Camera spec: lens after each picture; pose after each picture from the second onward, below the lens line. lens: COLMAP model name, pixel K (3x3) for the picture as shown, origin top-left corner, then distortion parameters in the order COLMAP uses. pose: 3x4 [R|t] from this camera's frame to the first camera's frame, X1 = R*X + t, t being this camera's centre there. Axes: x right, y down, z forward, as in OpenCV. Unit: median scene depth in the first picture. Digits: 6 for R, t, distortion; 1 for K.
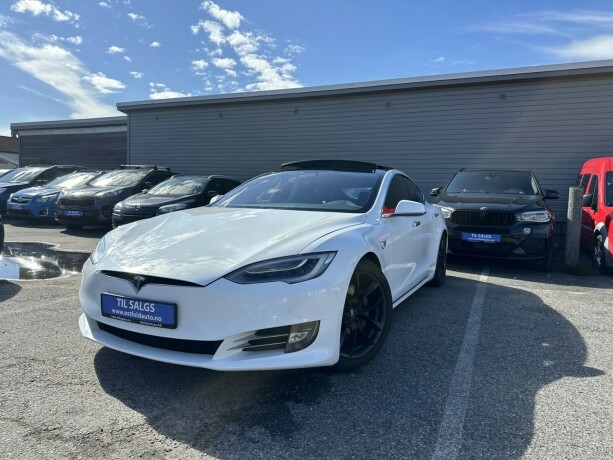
lens RADIAL K [[430.5, 0, 314.5], [0, 430.5, 229.0], [0, 0, 1]] dist [0.040443, -0.060486]
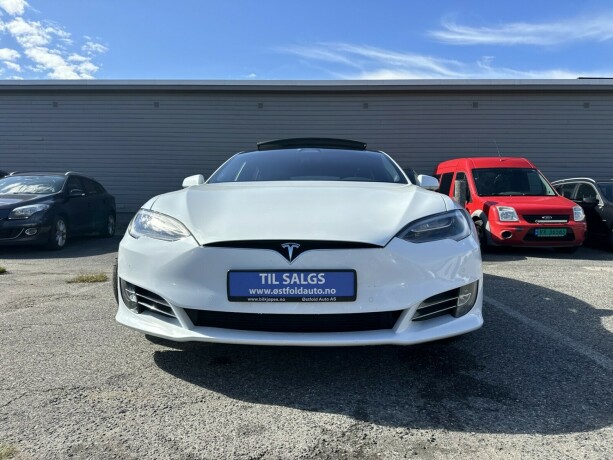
lens RADIAL K [[430.5, 0, 314.5], [0, 430.5, 229.0], [0, 0, 1]] dist [0.040443, -0.060486]
pose [[0.915958, -0.038829, 0.399391, -0.679338], [0.049654, 0.998625, -0.016789, 0.102082], [-0.398190, 0.035209, 0.916627, 0.276546]]
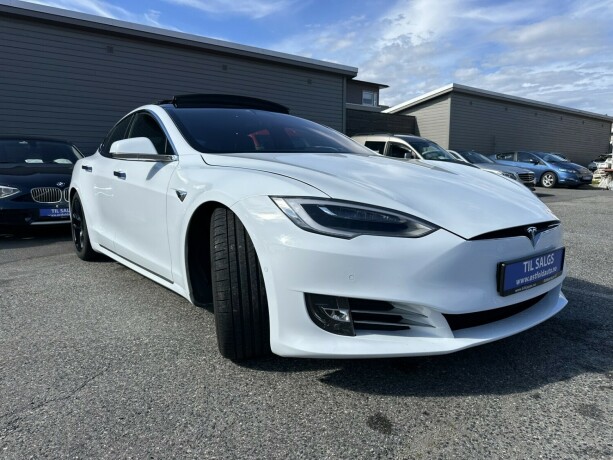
lens RADIAL K [[430.5, 0, 314.5], [0, 430.5, 229.0], [0, 0, 1]] dist [0.040443, -0.060486]
pose [[0.438338, -0.148256, 0.886499, -1.274249], [0.083354, 0.988757, 0.124142, -0.015366], [-0.894937, 0.019477, 0.445767, 1.010659]]
